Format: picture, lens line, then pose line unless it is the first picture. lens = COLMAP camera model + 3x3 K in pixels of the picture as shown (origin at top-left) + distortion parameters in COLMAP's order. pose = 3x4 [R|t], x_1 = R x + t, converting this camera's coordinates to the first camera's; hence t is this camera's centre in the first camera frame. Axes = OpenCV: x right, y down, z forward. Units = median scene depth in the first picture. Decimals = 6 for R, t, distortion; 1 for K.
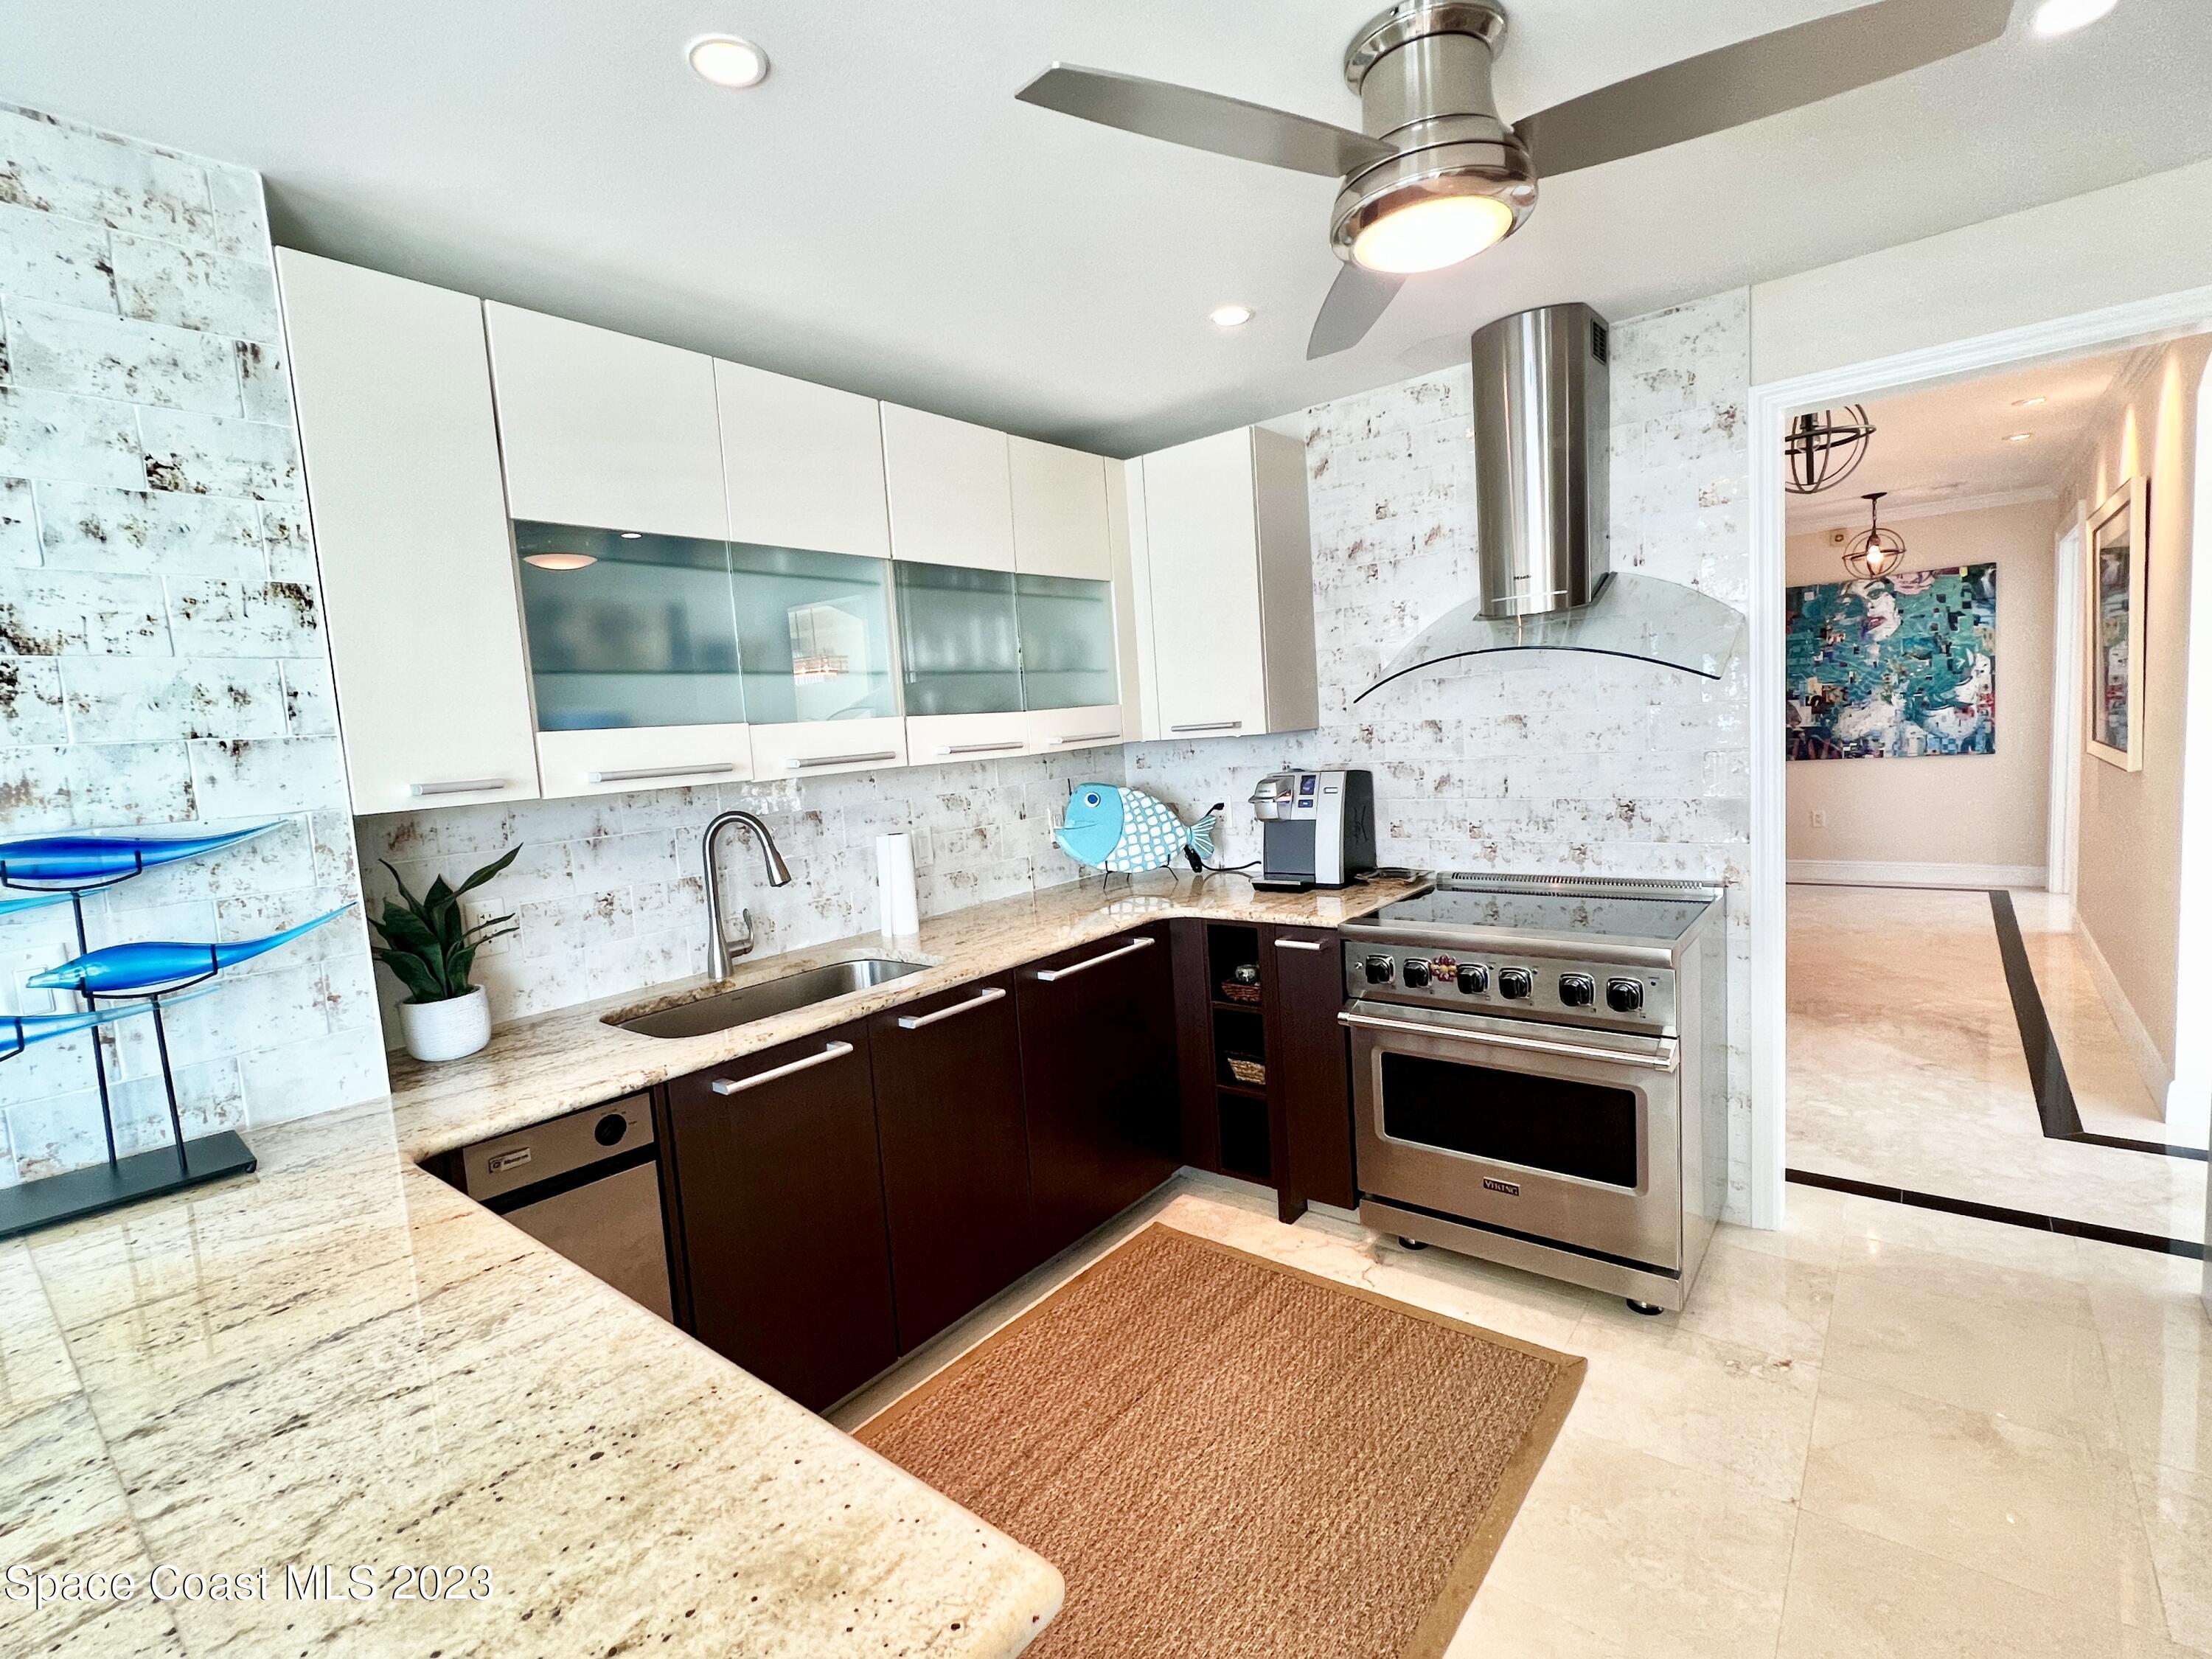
lens RADIAL K [[1022.6, 0, 1107.3], [0, 1022.6, 827.2], [0, 0, 1]] dist [-0.012197, -0.000370]
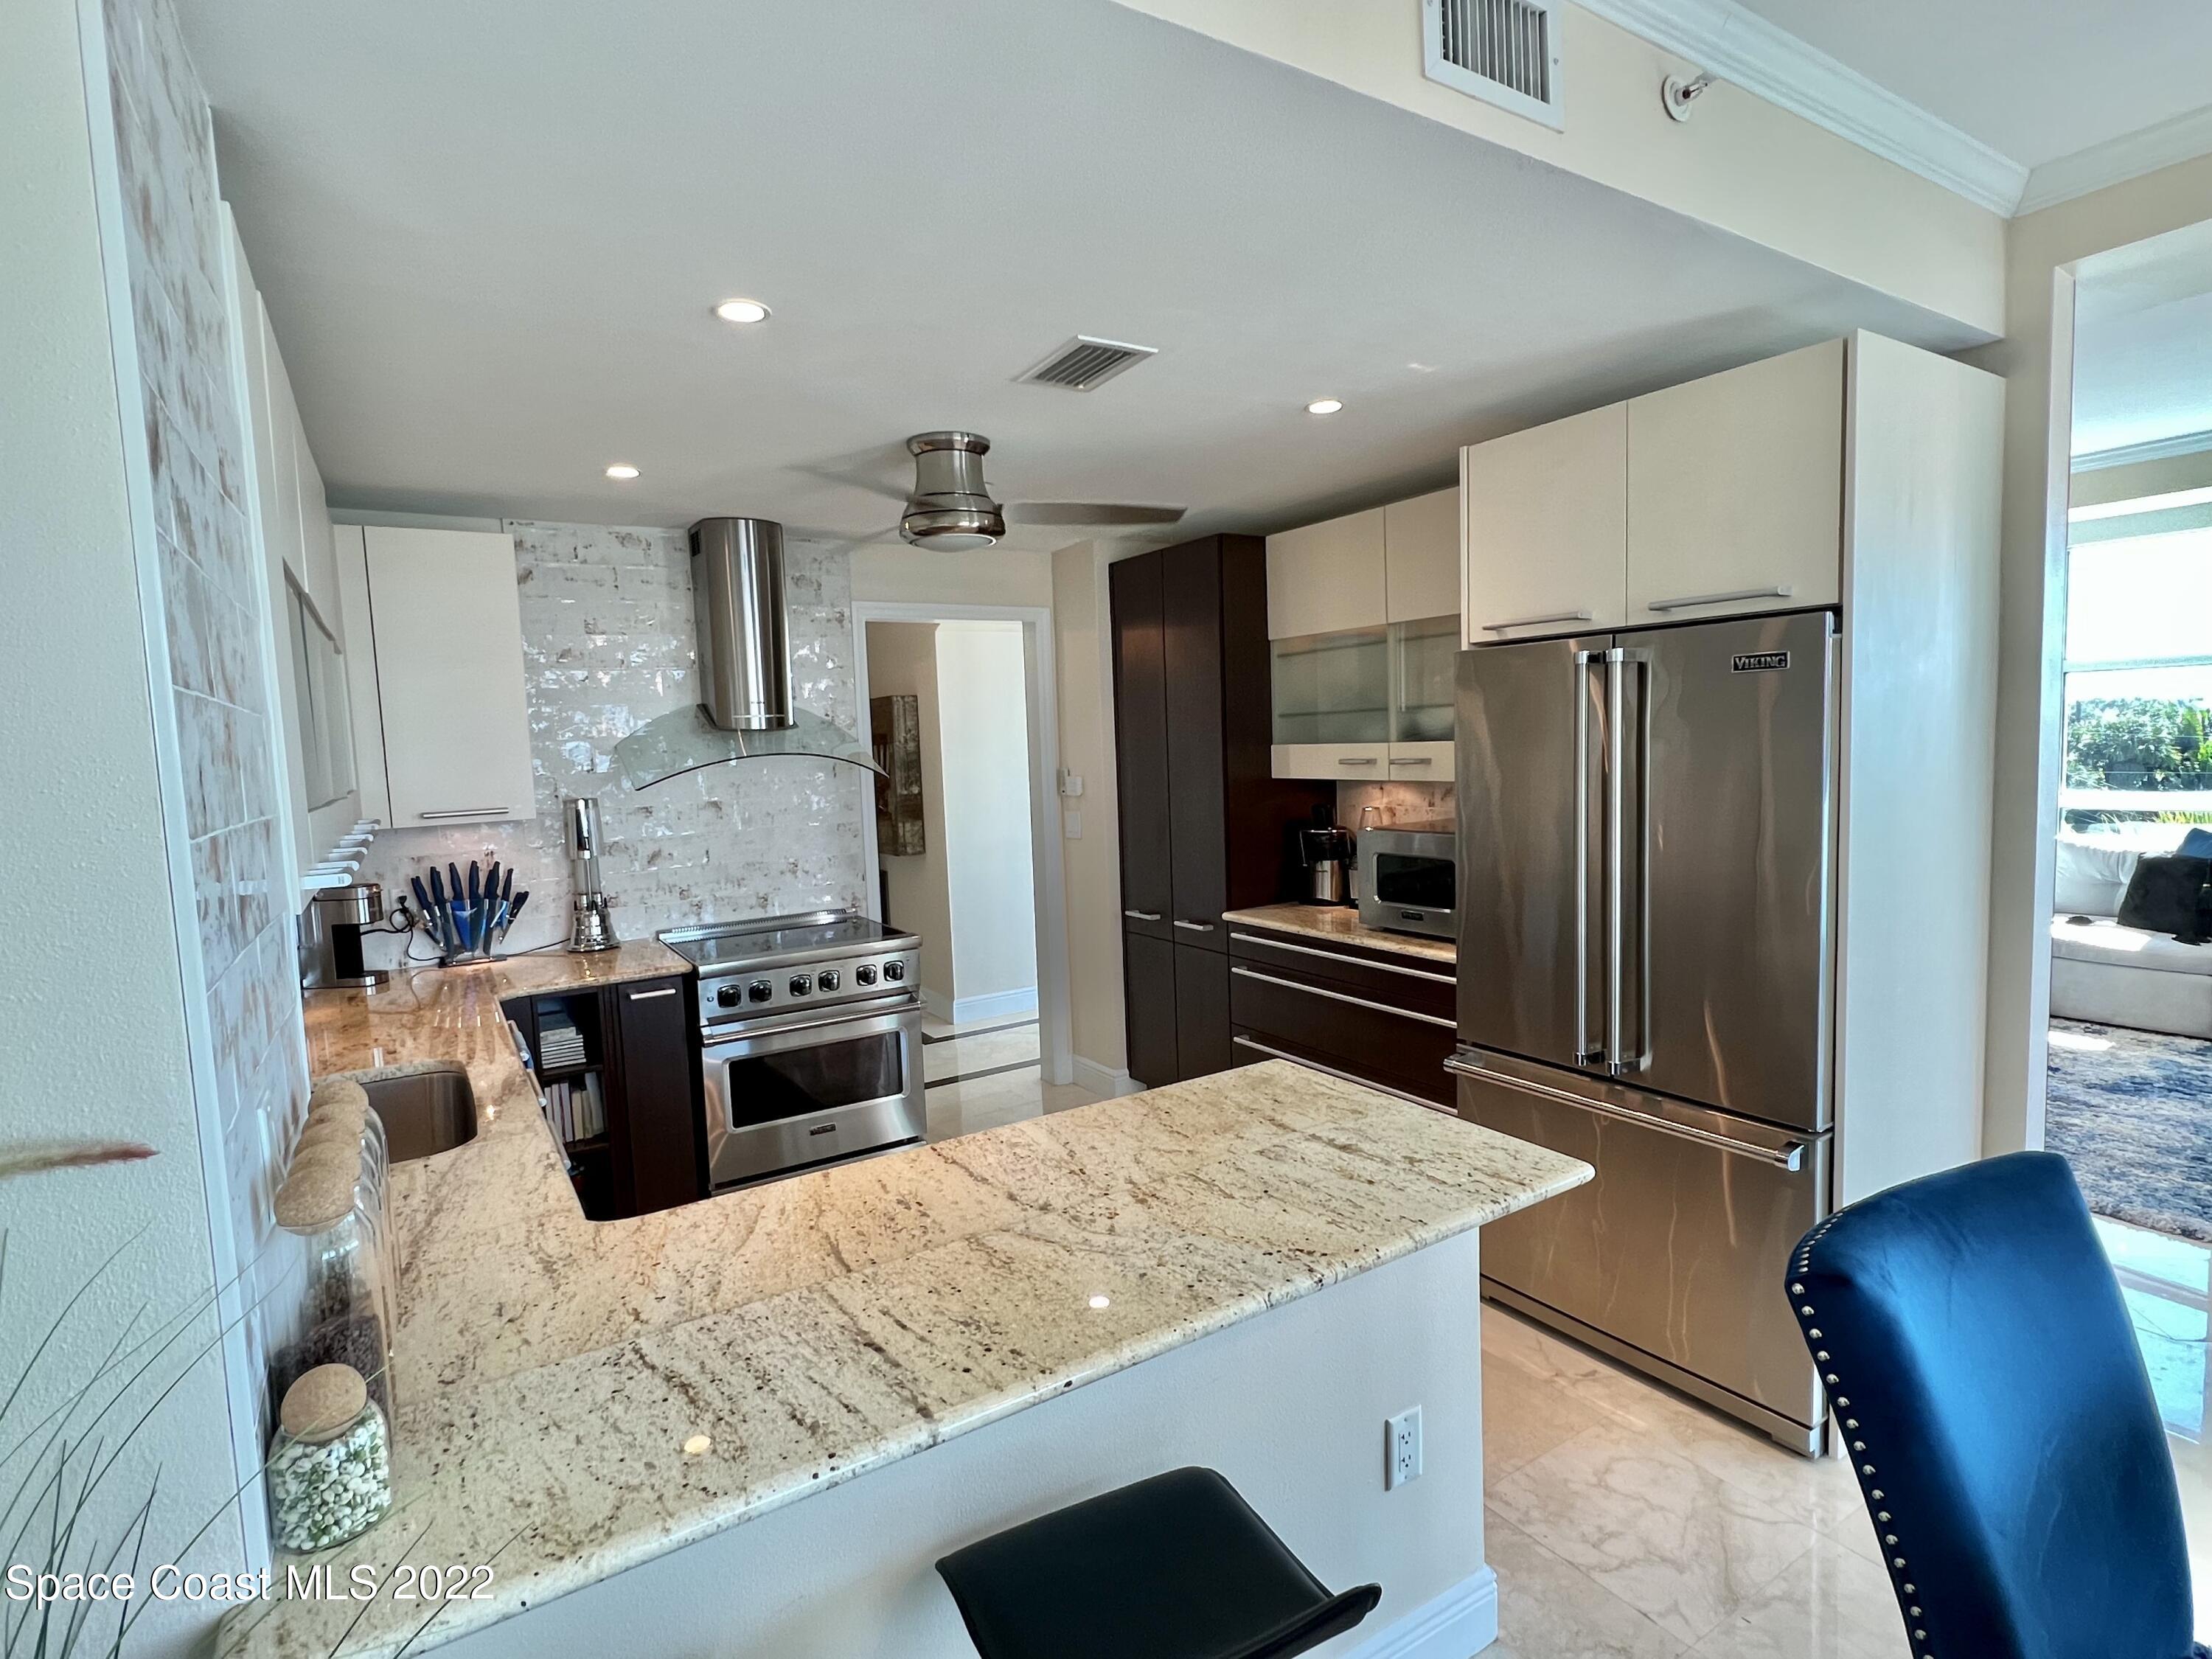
lens RADIAL K [[1105.8, 0, 1106.9], [0, 1105.8, 828.3], [0, 0, 1]] dist [0.004653, 0.000179]
pose [[0.329486, -0.021521, 0.943915, -0.914244], [0.105347, 0.994336, -0.014102, -0.002593], [-0.938265, 0.104085, 0.329887, 0.069024]]
